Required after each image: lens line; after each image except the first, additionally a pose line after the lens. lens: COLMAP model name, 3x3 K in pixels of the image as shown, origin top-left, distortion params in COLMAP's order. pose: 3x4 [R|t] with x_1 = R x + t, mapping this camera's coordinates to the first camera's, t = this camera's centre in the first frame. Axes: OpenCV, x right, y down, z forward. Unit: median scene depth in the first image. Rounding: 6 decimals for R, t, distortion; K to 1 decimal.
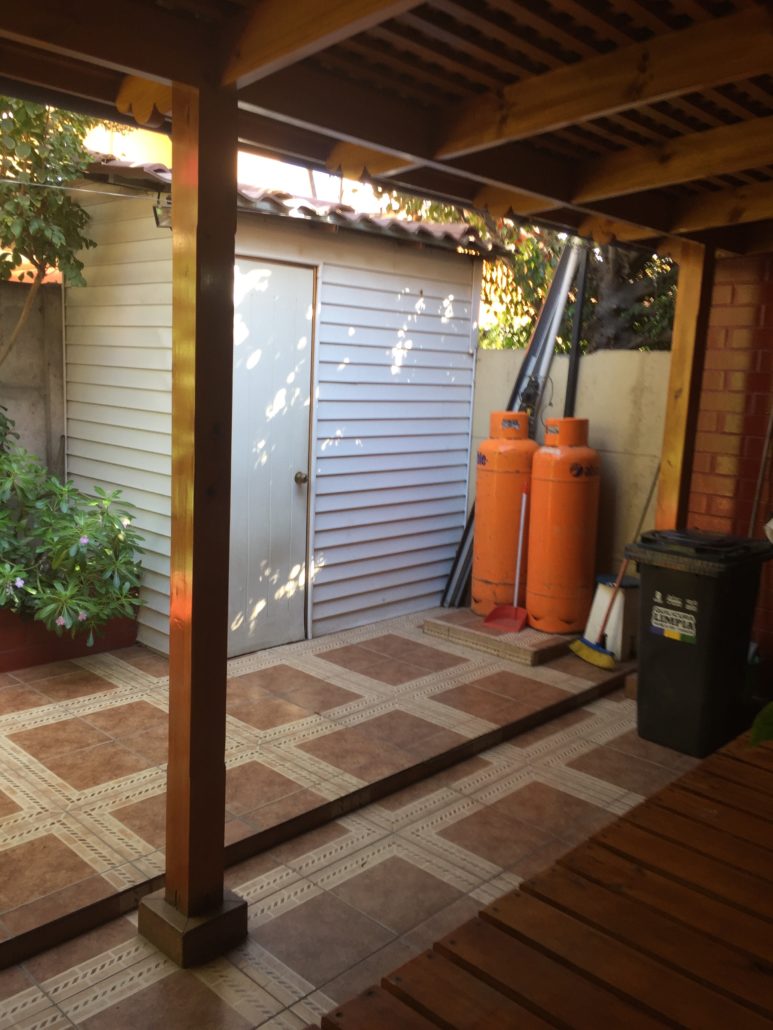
lens RADIAL K [[880.9, 0, 384.9], [0, 880.9, 514.4], [0, 0, 1]] dist [0.093227, -0.119493]
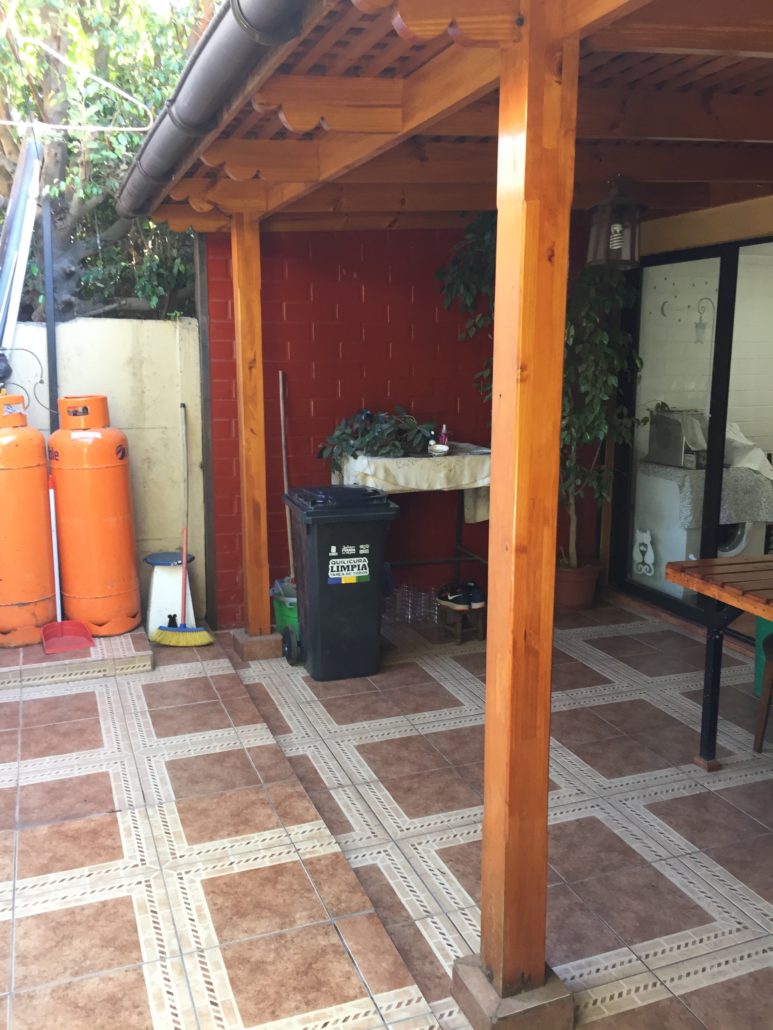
lens RADIAL K [[880.9, 0, 384.9], [0, 880.9, 514.4], [0, 0, 1]] dist [0.093227, -0.119493]
pose [[0.428341, -0.206418, 0.879725, -0.613596], [0.155111, 0.975905, 0.153462, -0.108430], [-0.890205, 0.070721, 0.450038, 0.439789]]
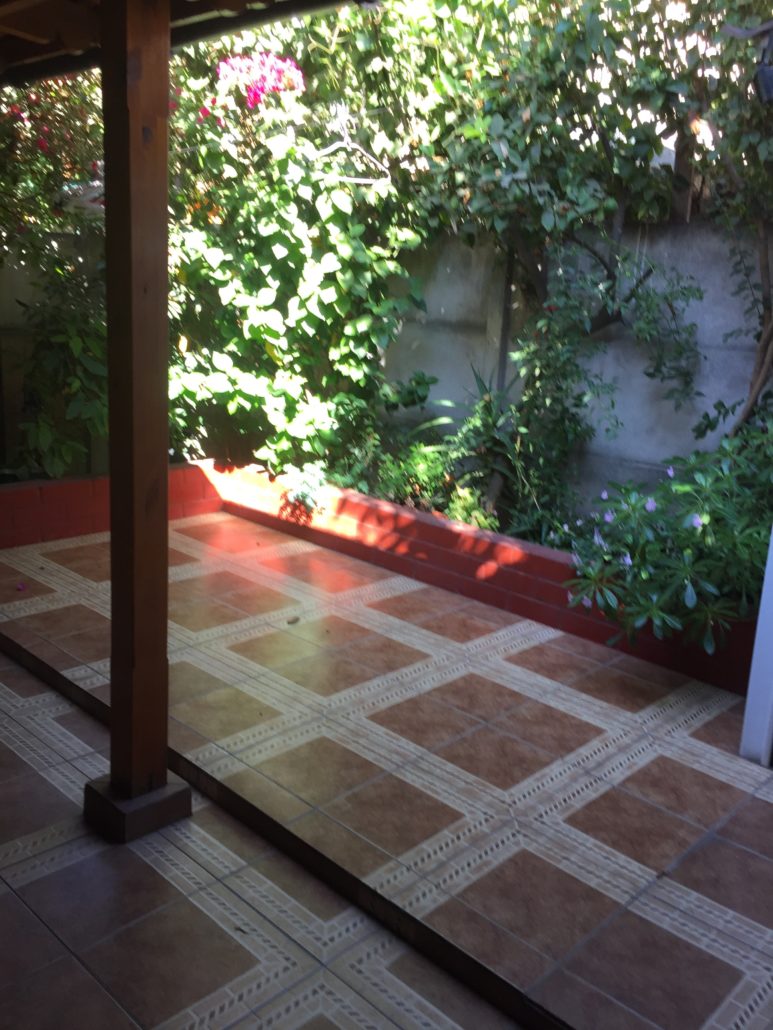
lens RADIAL K [[880.9, 0, 384.9], [0, 880.9, 514.4], [0, 0, 1]] dist [0.093227, -0.119493]
pose [[0.002123, 0.194189, -0.980962, 0.486413], [-0.220822, 0.956839, 0.188936, -0.085993], [0.975312, 0.216216, 0.044913, 0.751805]]
